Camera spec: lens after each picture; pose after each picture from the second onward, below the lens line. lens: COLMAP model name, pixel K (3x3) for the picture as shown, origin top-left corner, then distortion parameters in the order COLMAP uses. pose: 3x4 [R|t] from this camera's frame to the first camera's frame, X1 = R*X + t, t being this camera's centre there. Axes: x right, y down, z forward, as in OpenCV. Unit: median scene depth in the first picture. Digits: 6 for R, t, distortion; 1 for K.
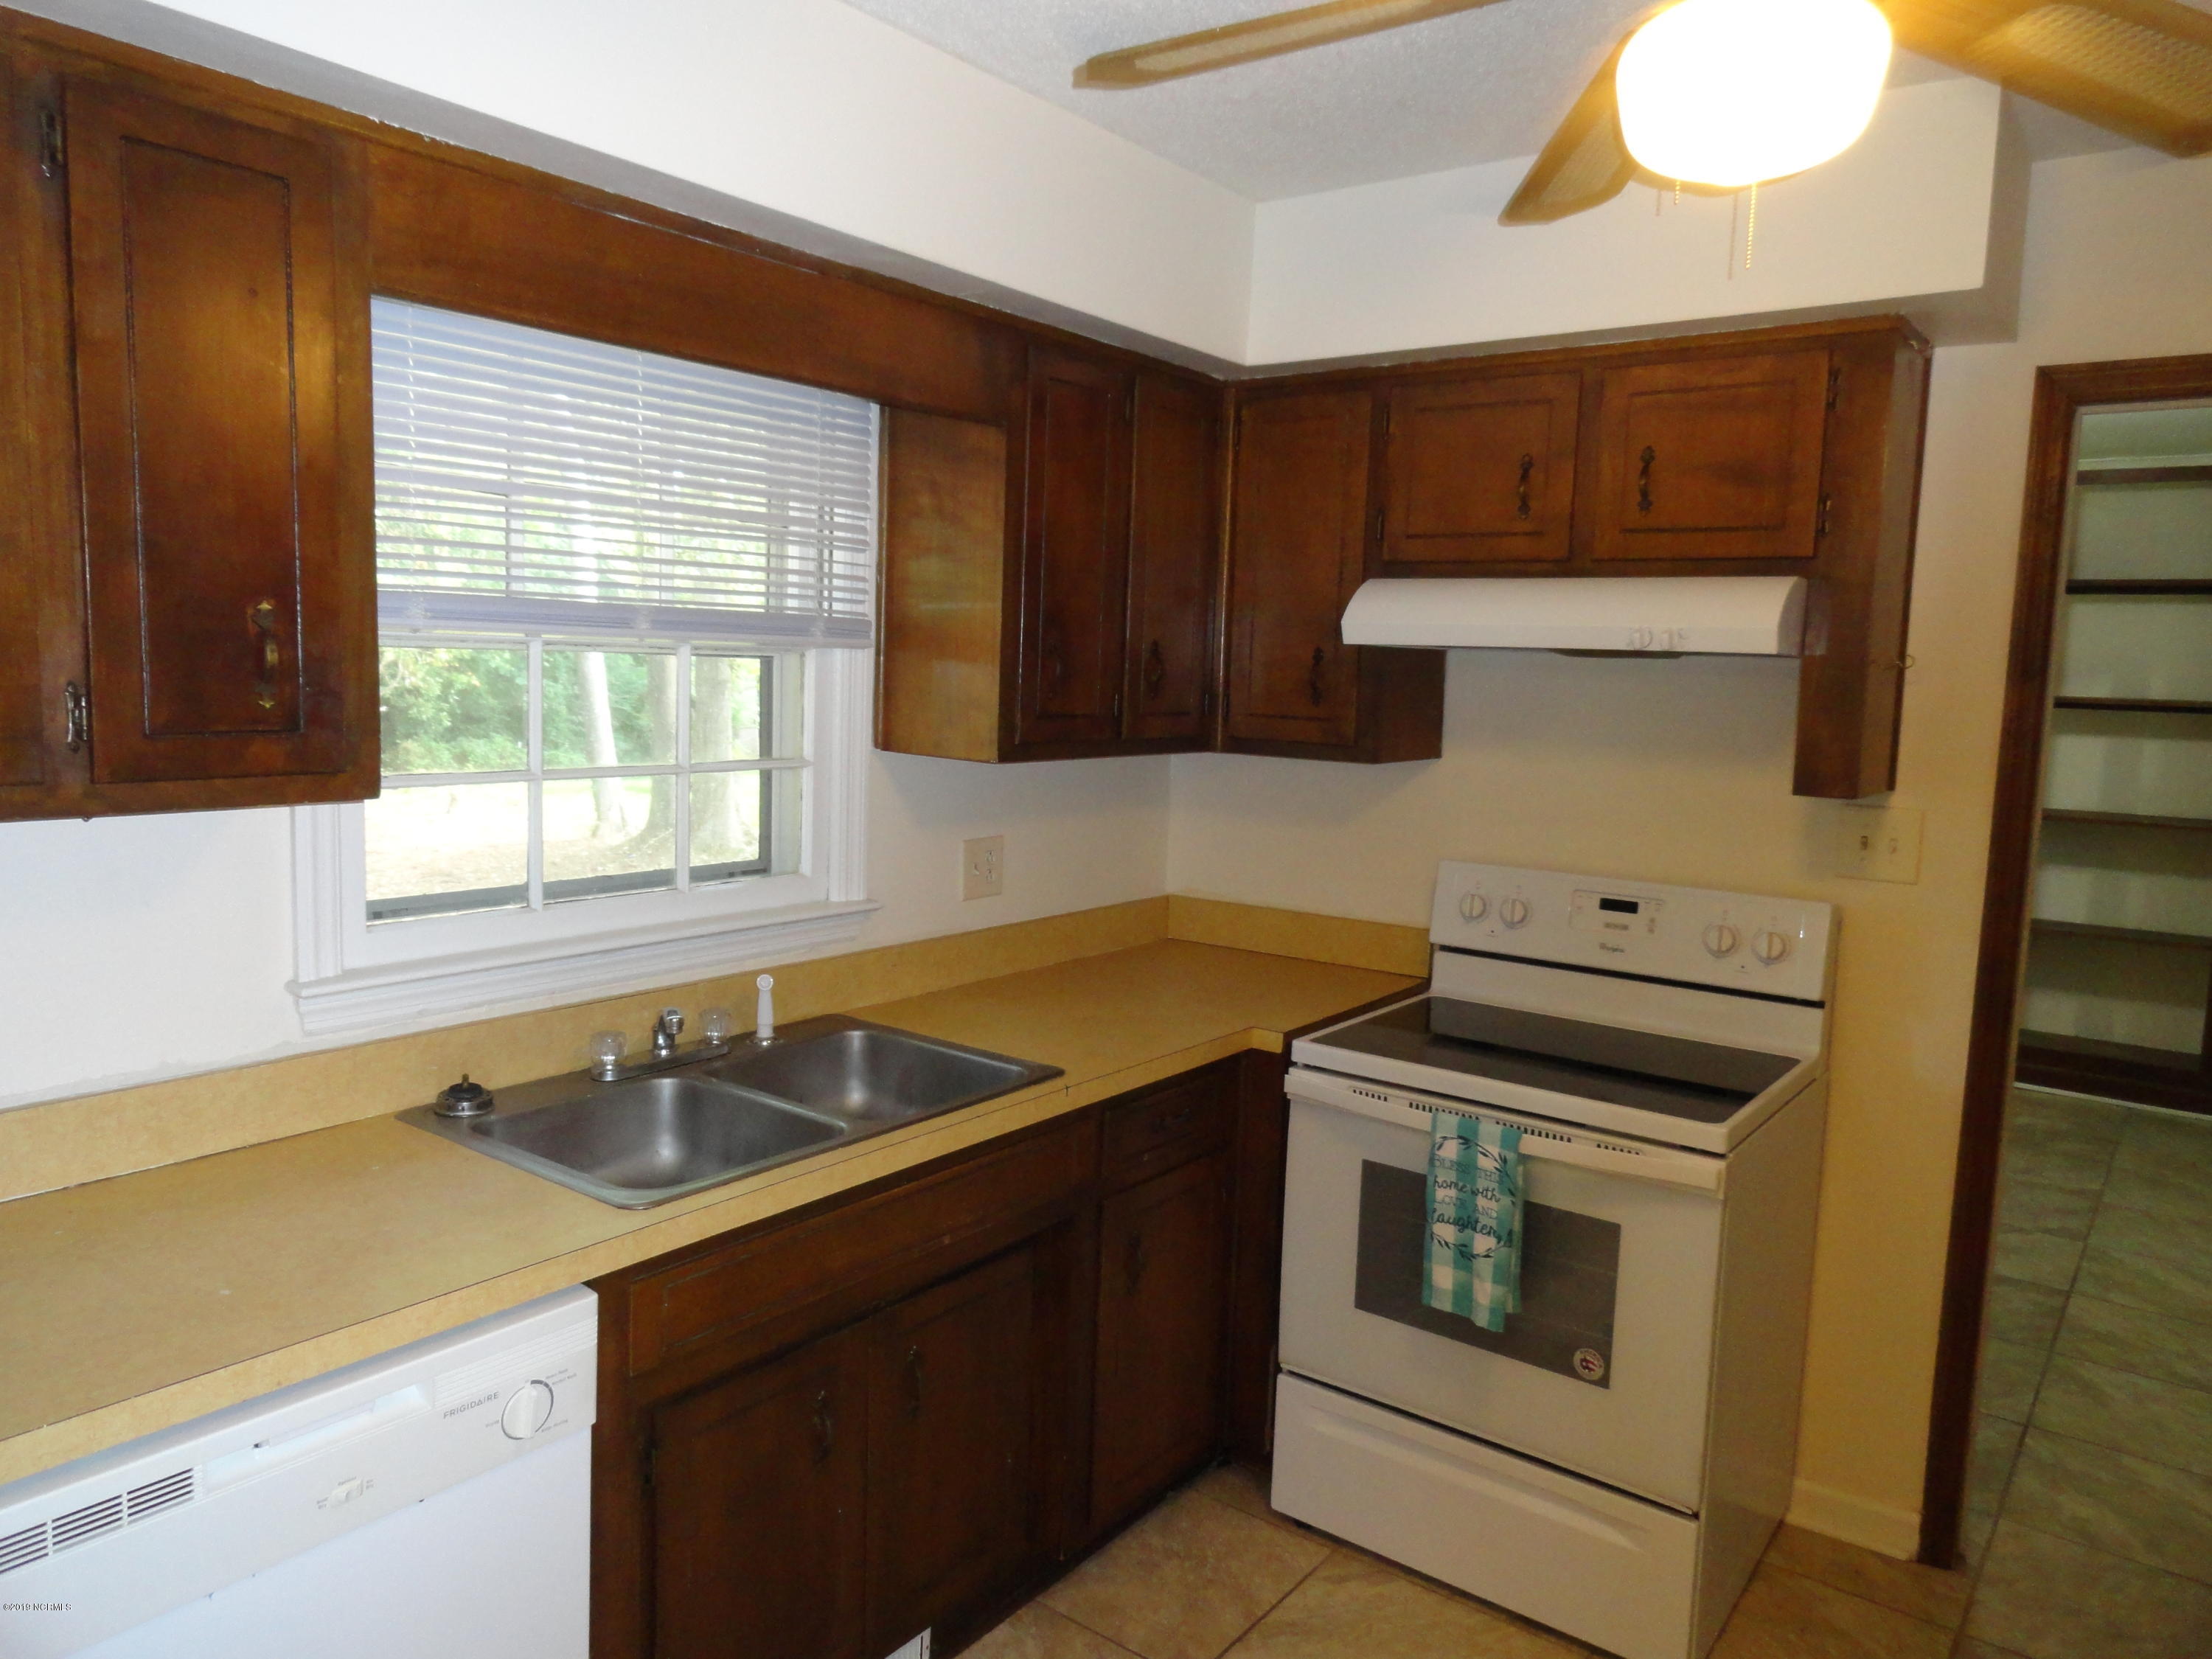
lens RADIAL K [[1513.9, 0, 1118.6], [0, 1513.9, 839.4], [0, 0, 1]] dist [0.001253, 0.004107]
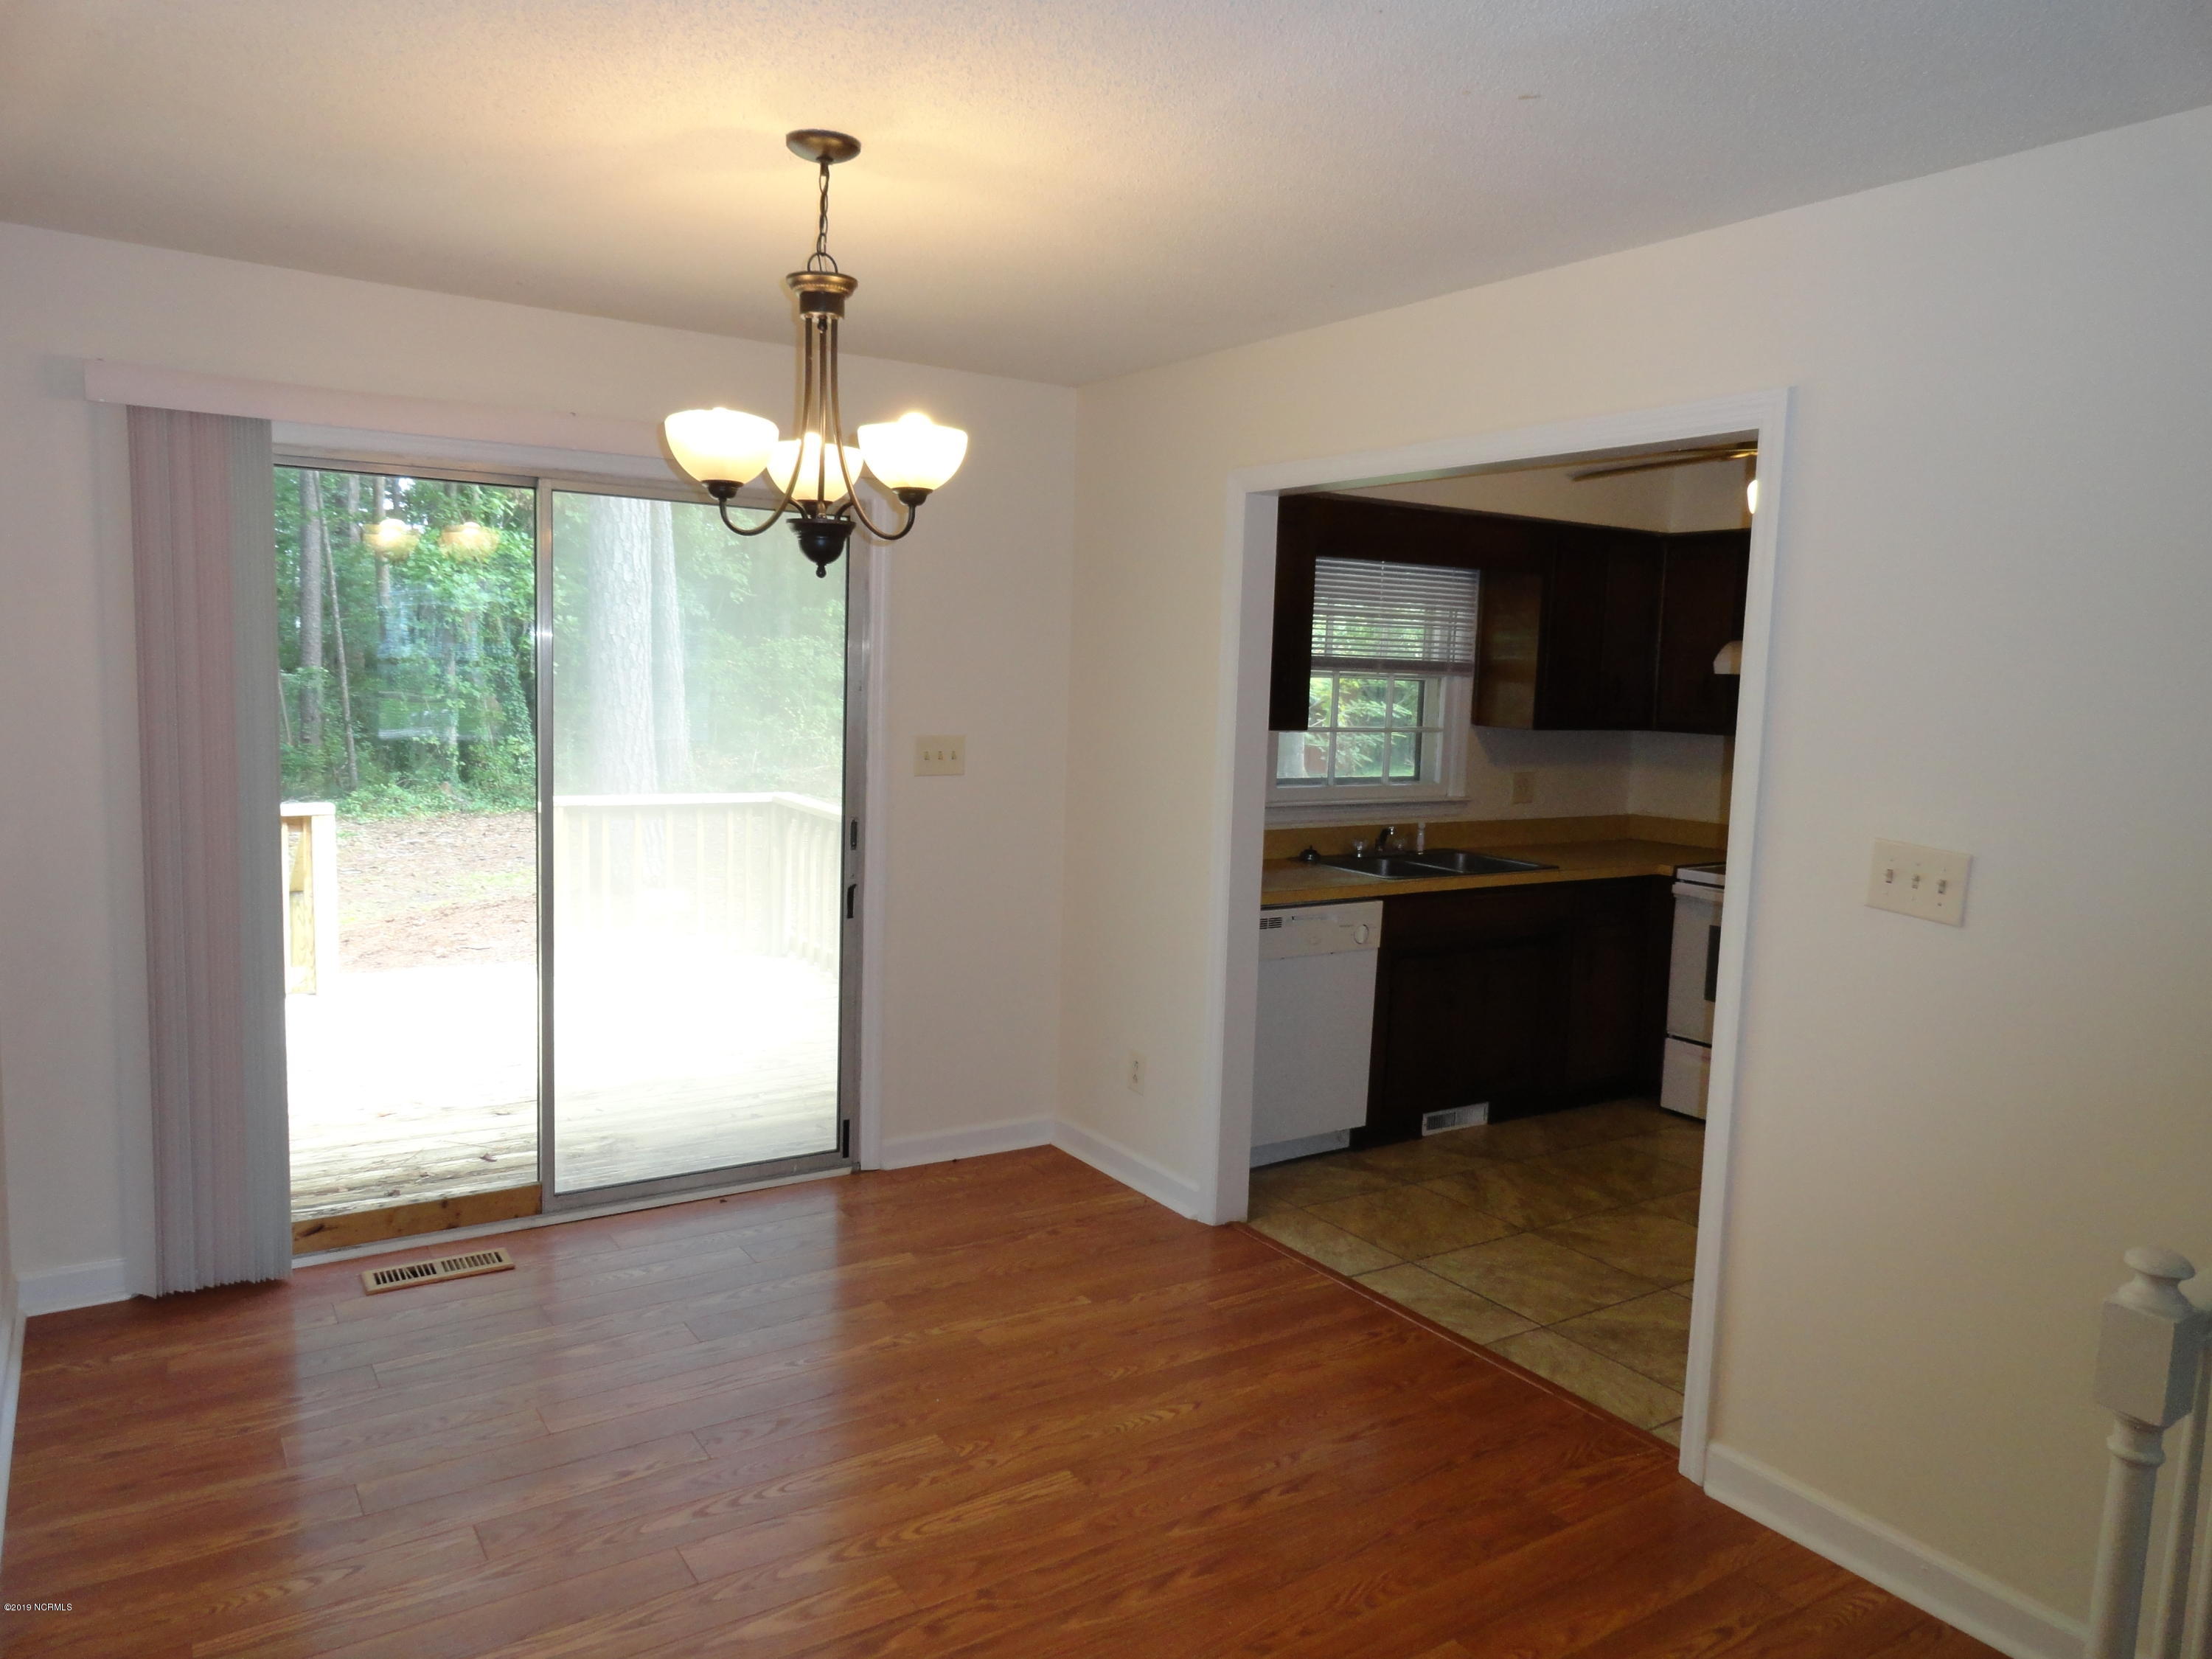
lens RADIAL K [[1513.9, 0, 1118.6], [0, 1513.9, 839.4], [0, 0, 1]] dist [0.001253, 0.004107]
pose [[0.940402, 0.031617, -0.338591, 0.094465], [-0.038911, 0.999134, -0.014772, 0.150101], [0.337831, 0.027066, 0.940818, -1.147897]]
